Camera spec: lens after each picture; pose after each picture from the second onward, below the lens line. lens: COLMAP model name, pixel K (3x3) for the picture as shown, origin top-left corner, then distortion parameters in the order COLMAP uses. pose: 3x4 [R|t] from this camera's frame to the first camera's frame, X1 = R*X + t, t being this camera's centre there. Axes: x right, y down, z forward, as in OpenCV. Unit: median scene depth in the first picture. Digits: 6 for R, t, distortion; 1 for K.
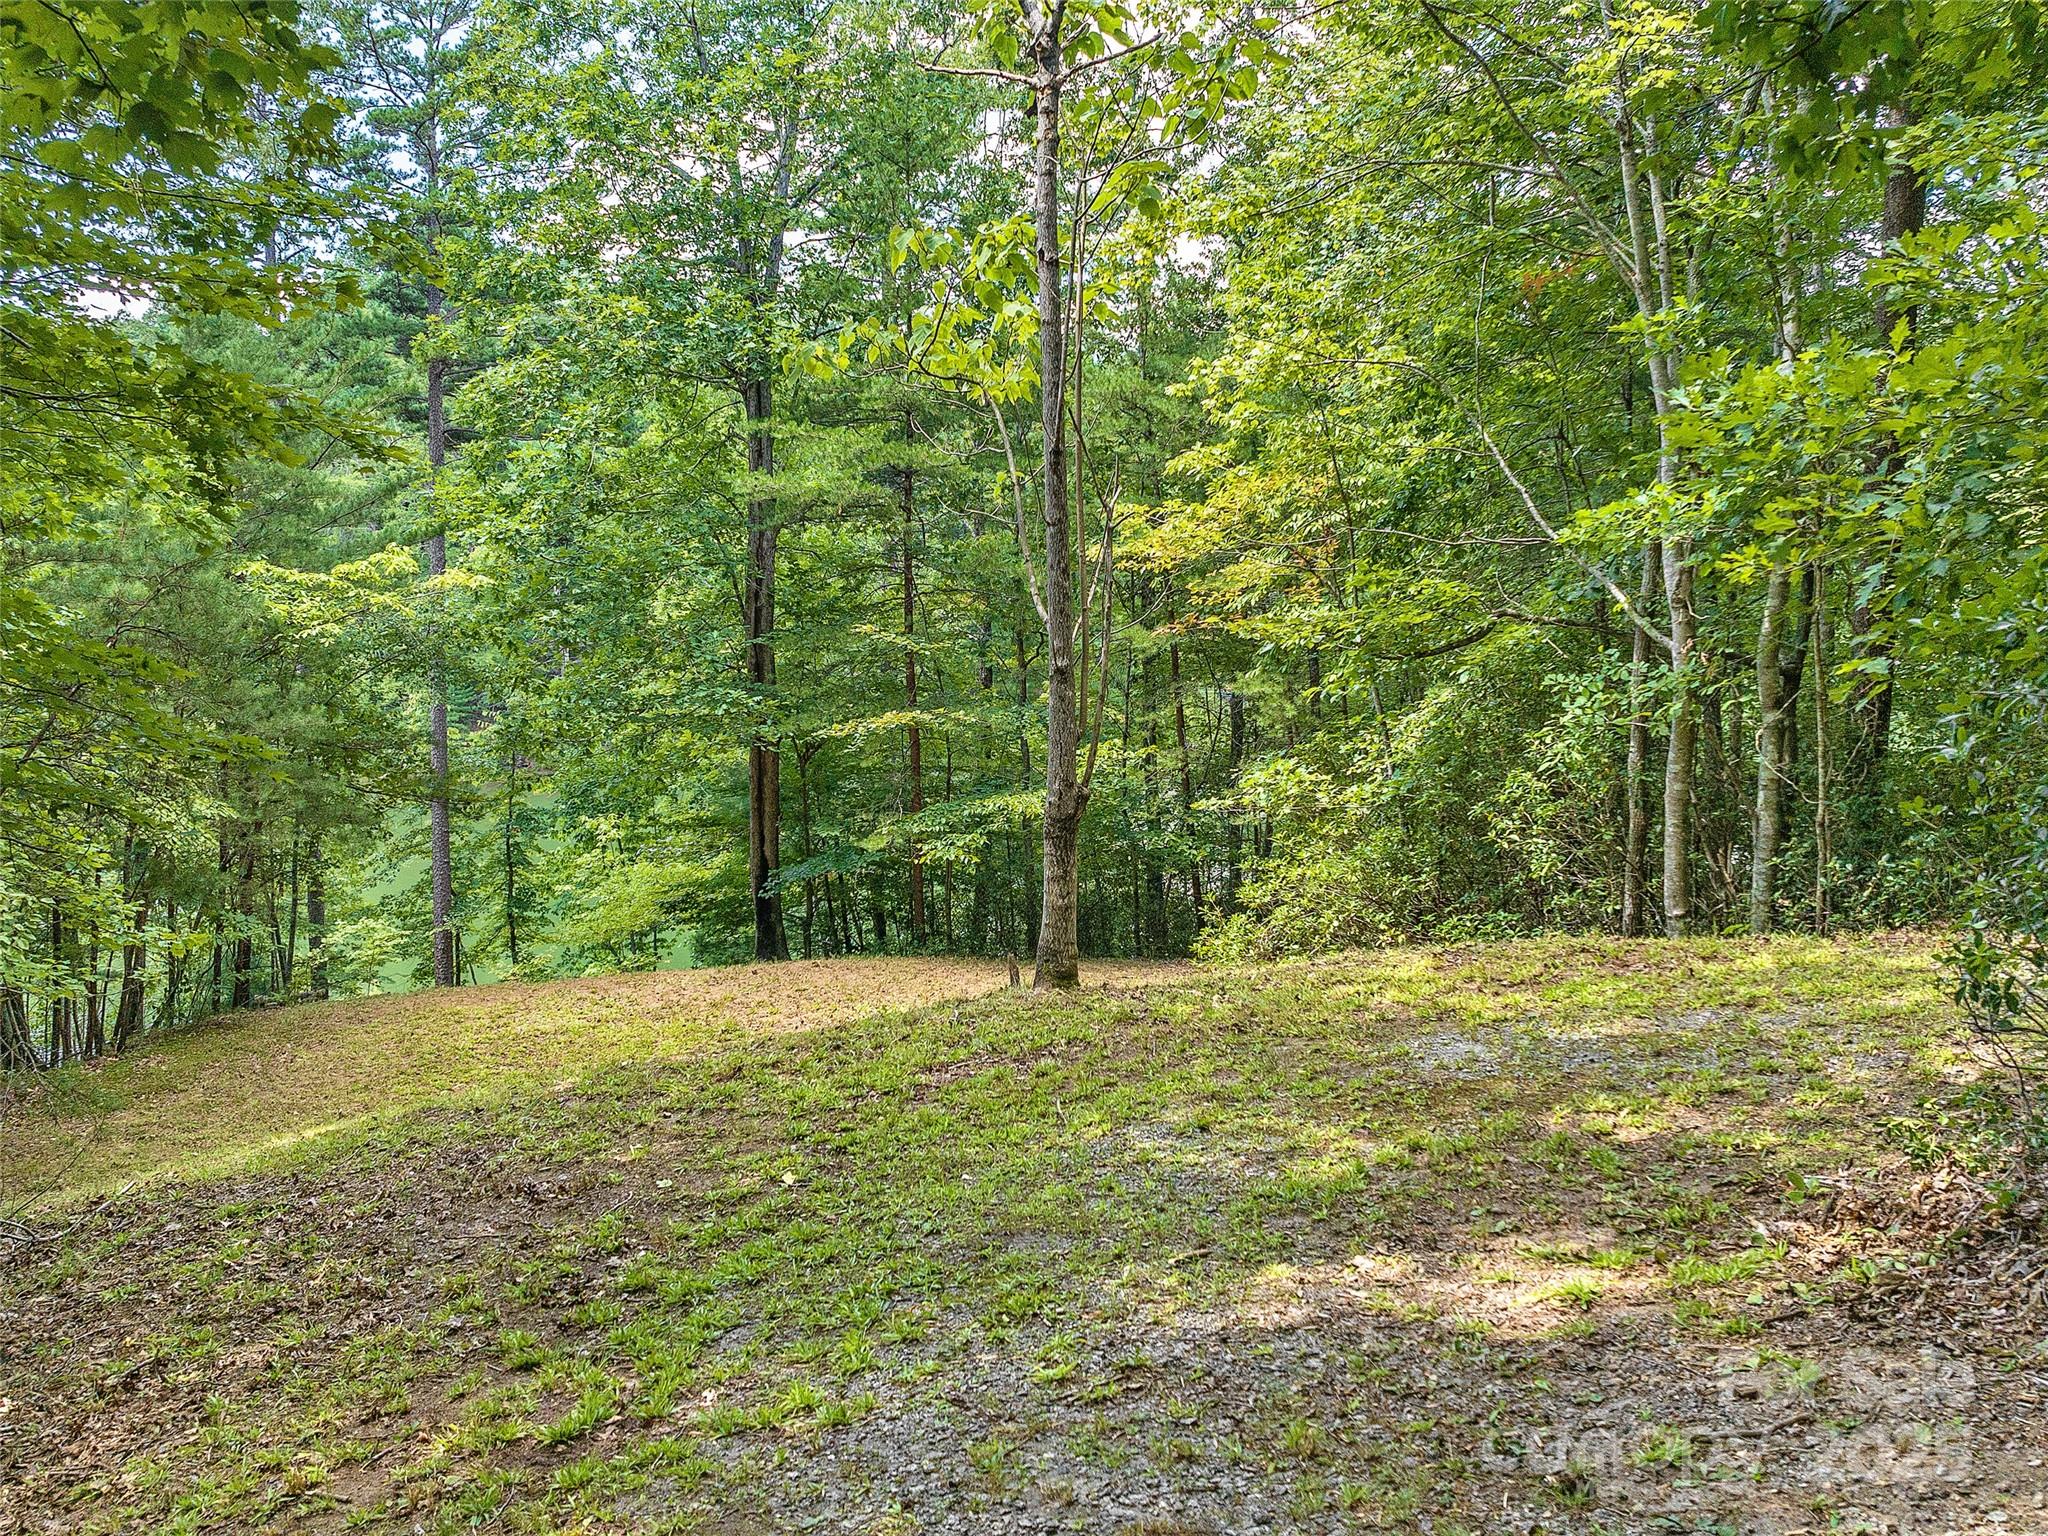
lens RADIAL K [[1738.3, 0, 1018.6], [0, 1738.3, 766.6], [0, 0, 1]] dist [-0.015773, -0.028567]
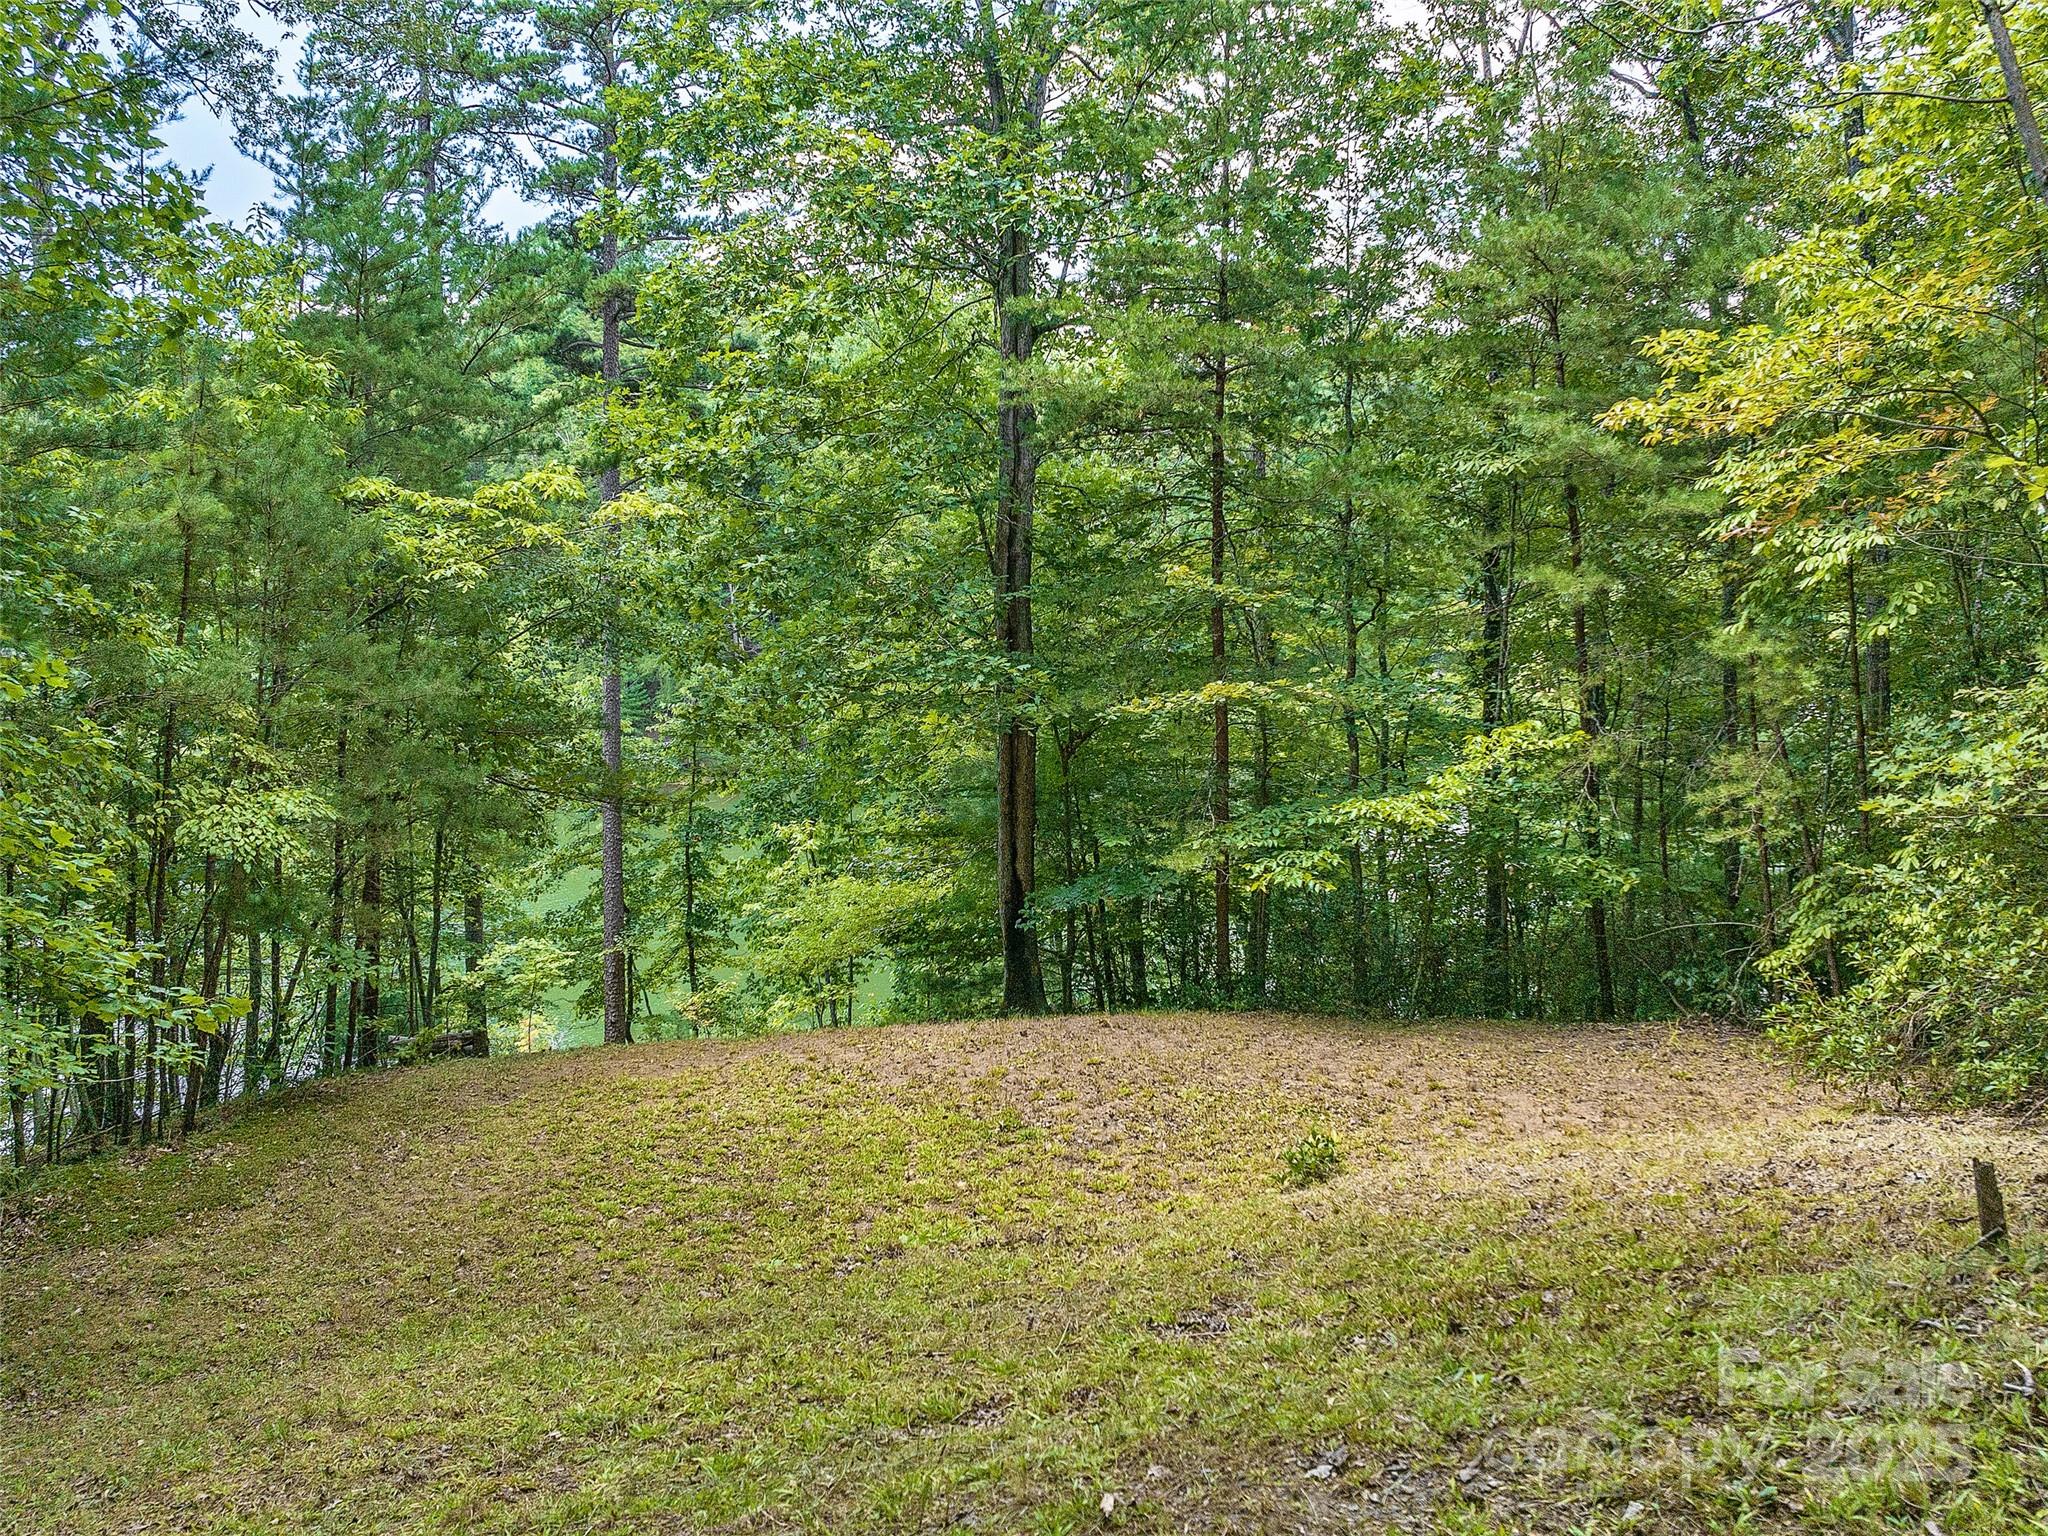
lens RADIAL K [[1738.3, 0, 1029.9], [0, 1738.3, 770.5], [0, 0, 1]] dist [-0.015773, -0.028567]
pose [[0.996256, 0.007563, -0.086117, -0.073159], [-0.007962, 0.999959, -0.004286, 0.007654], [0.086081, 0.004956, 0.996276, 0.220951]]
